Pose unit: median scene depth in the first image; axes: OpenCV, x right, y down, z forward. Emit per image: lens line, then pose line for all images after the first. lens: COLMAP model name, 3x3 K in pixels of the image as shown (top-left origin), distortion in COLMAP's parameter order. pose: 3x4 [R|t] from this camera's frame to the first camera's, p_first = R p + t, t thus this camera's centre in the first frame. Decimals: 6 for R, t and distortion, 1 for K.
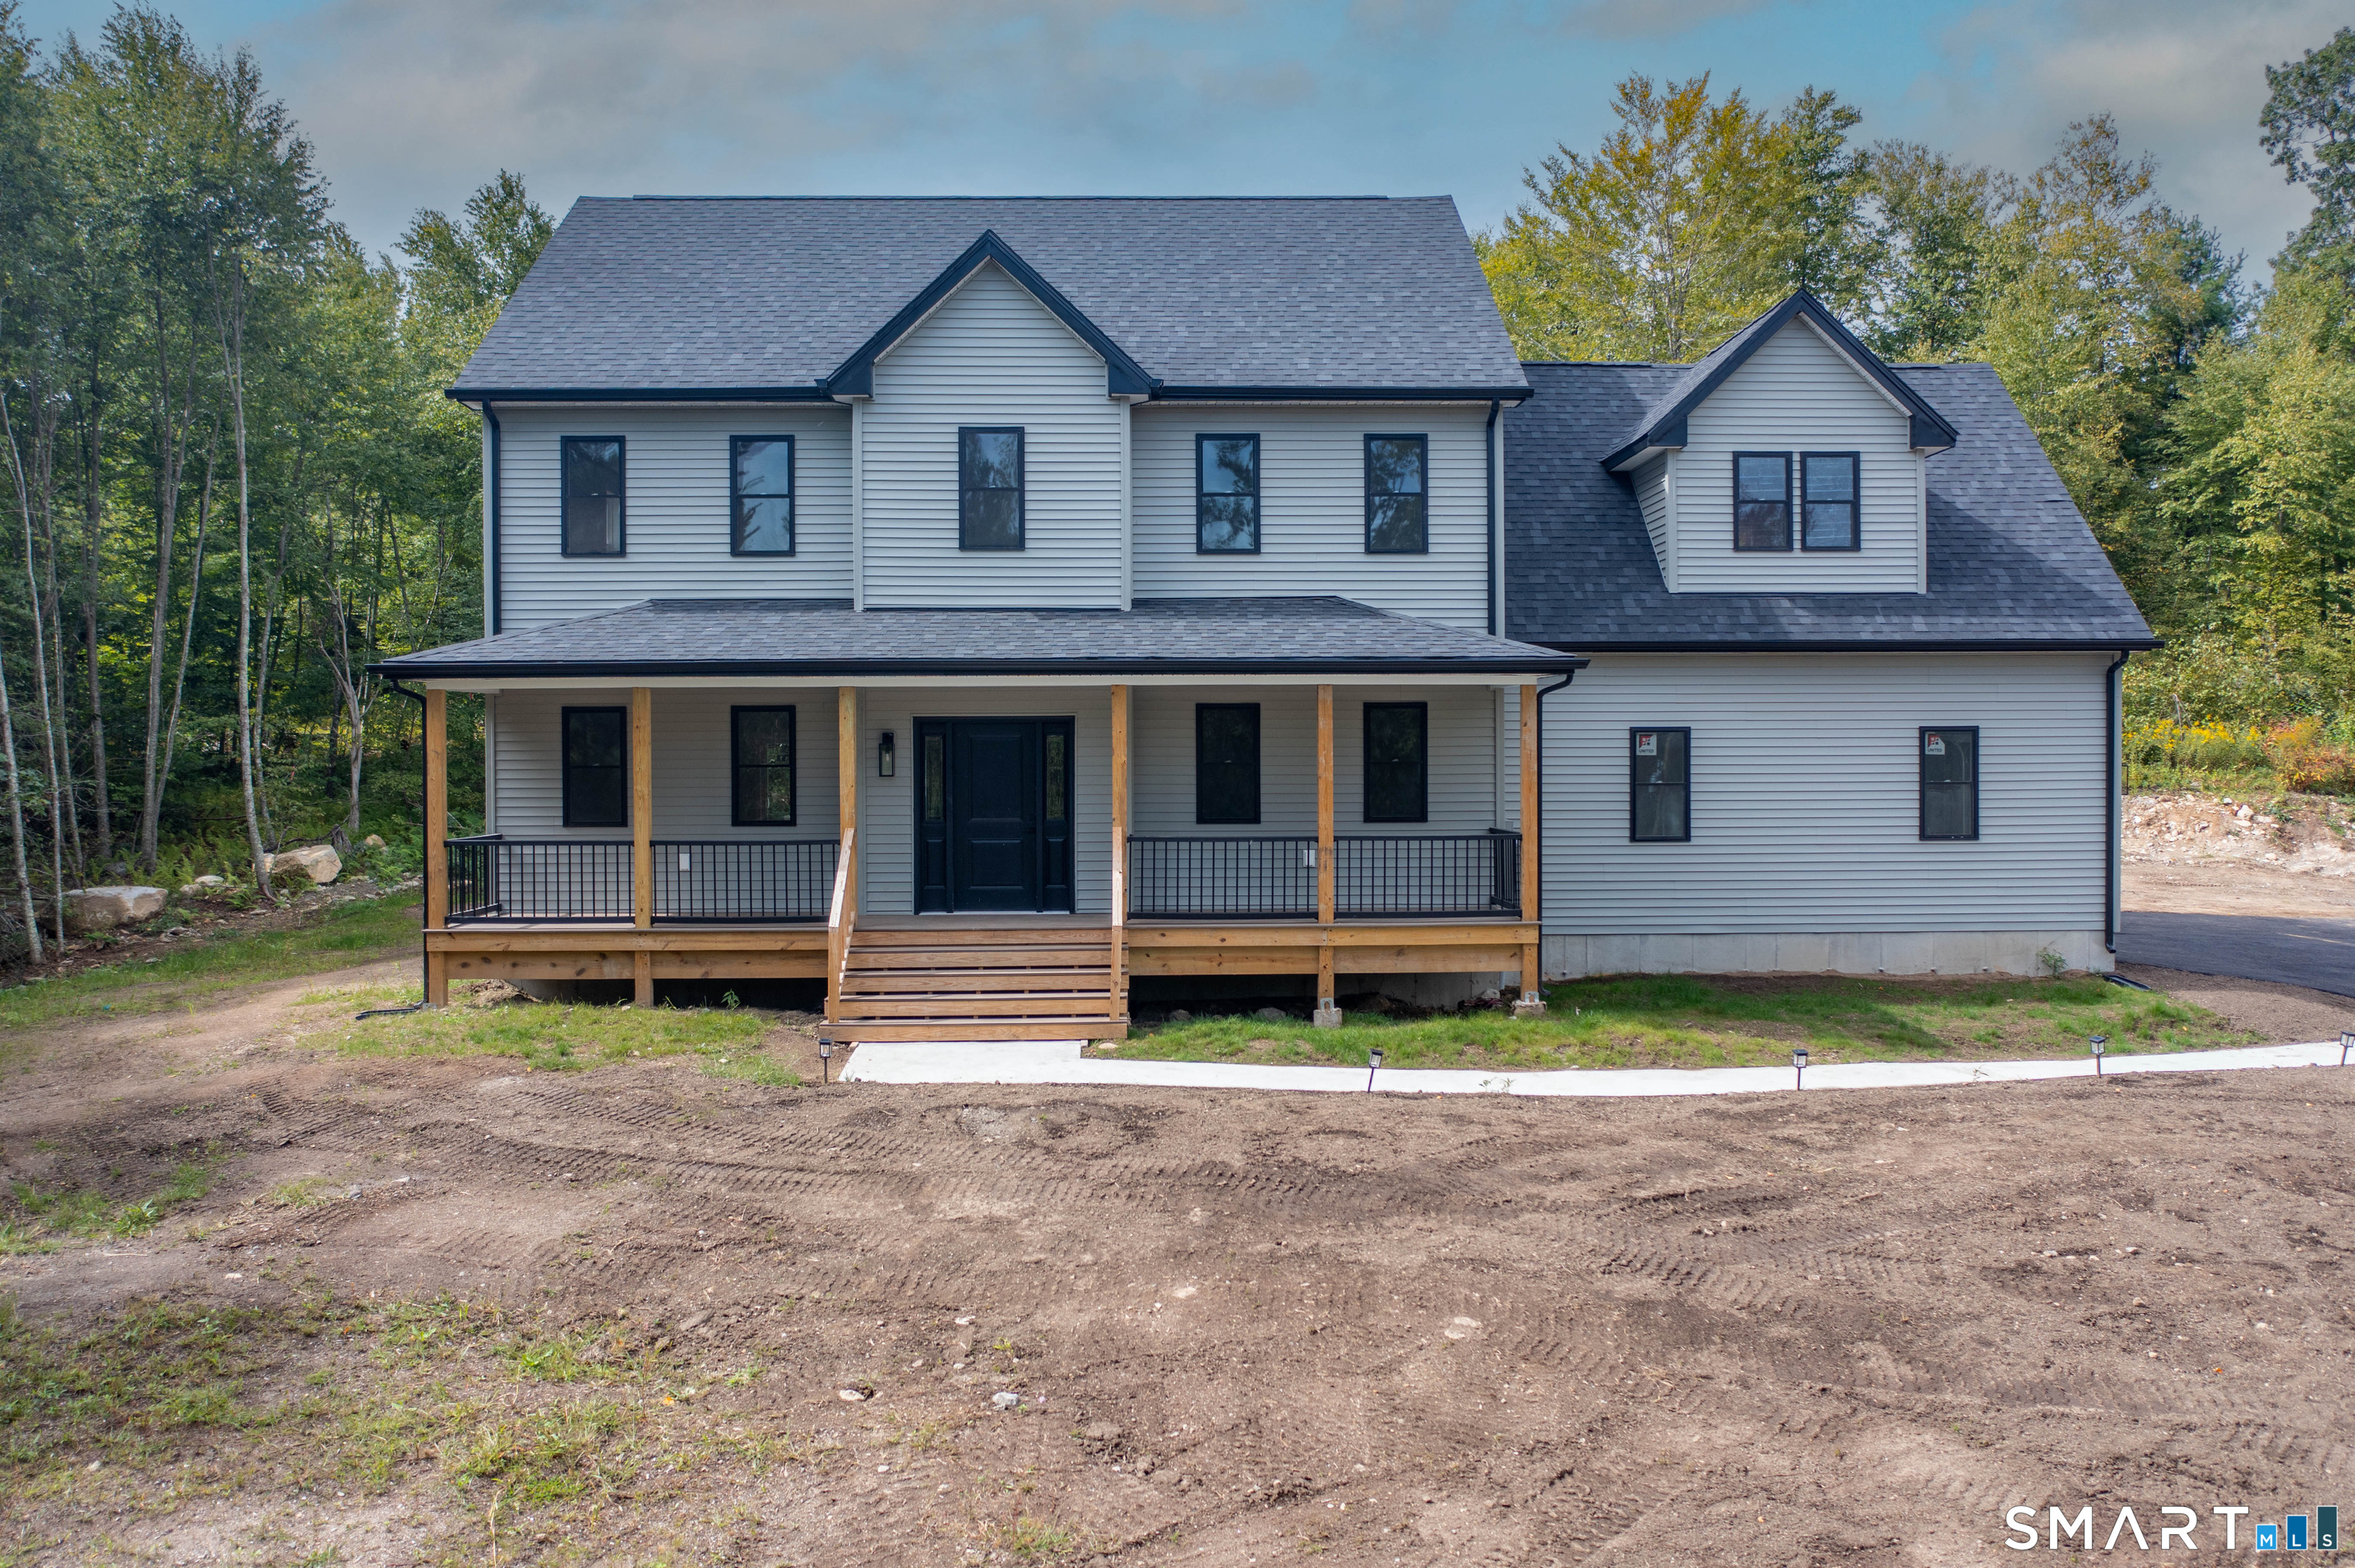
lens RADIAL K [[1852.1, 0, 1156.1], [0, 1852.1, 793.6], [0, 0, 1]] dist [-0.036898, 0.020739]
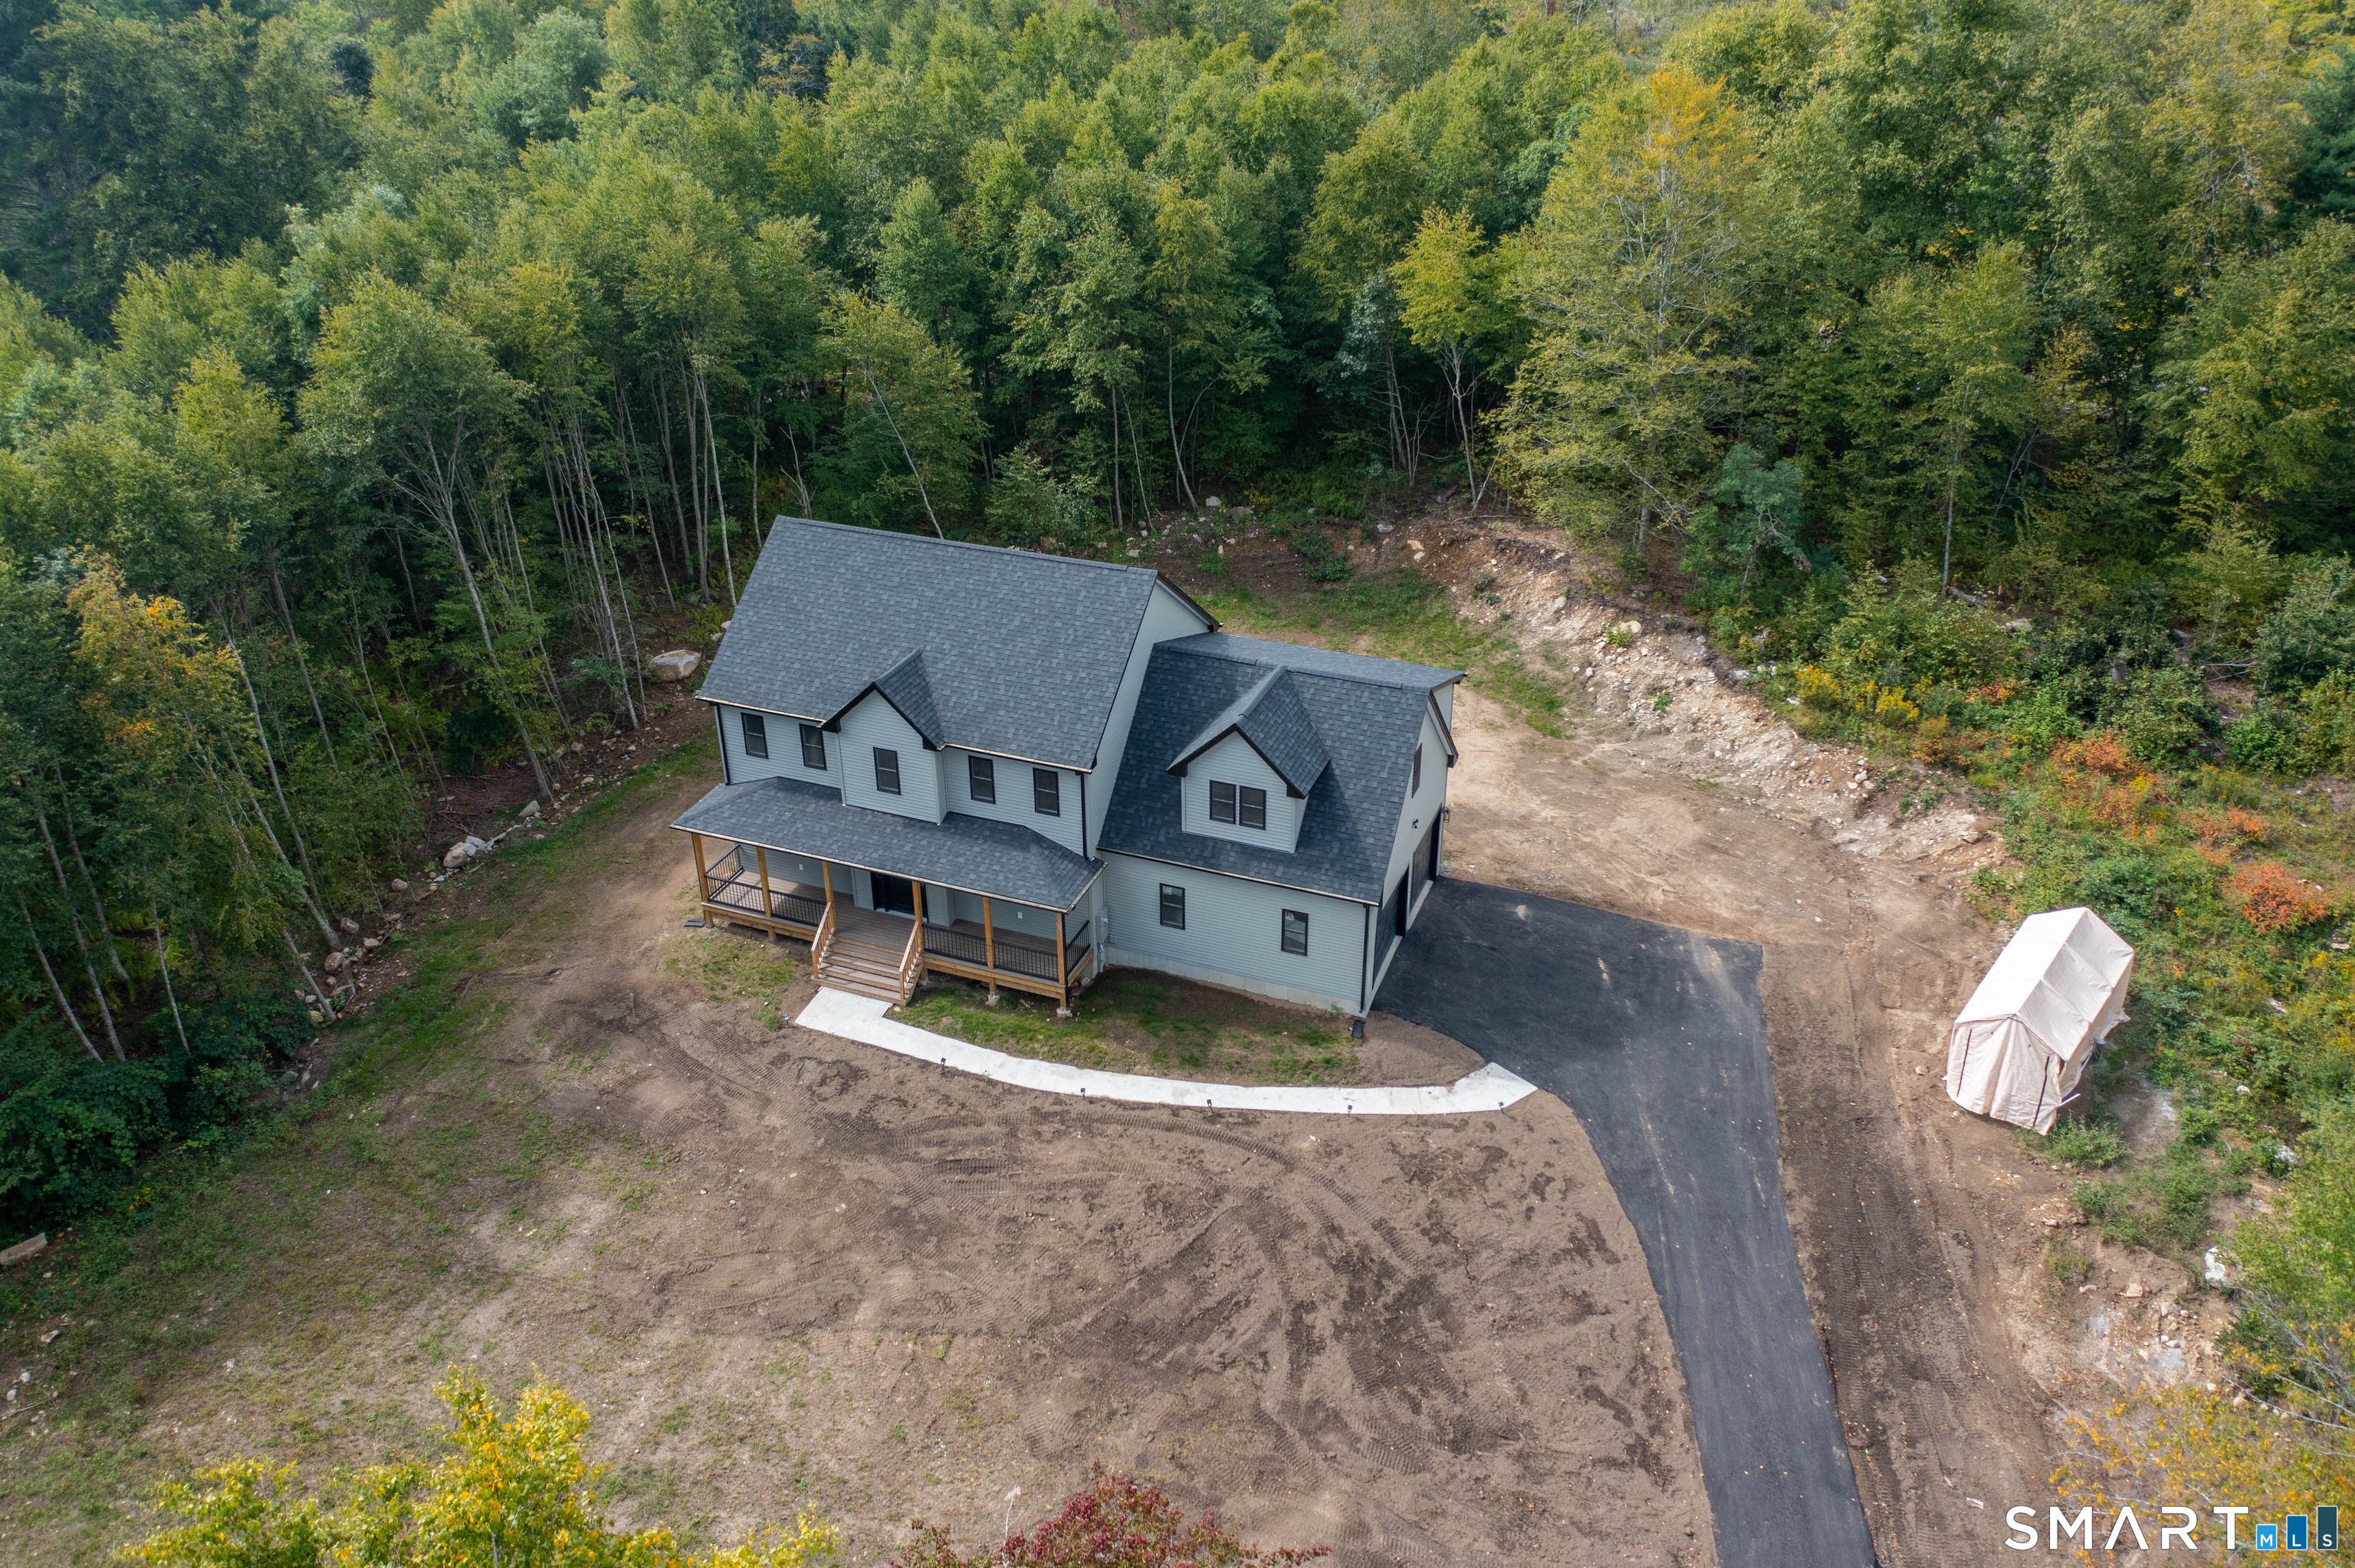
lens RADIAL K [[1852.1, 0, 1180.3], [0, 1852.1, 779.2], [0, 0, 1]] dist [-0.036898, 0.020739]
pose [[0.922161, 0.189195, -0.337379, 1.025164], [-0.004801, 0.877747, 0.479100, -1.241472], [0.386777, -0.440187, 0.810332, -0.784997]]
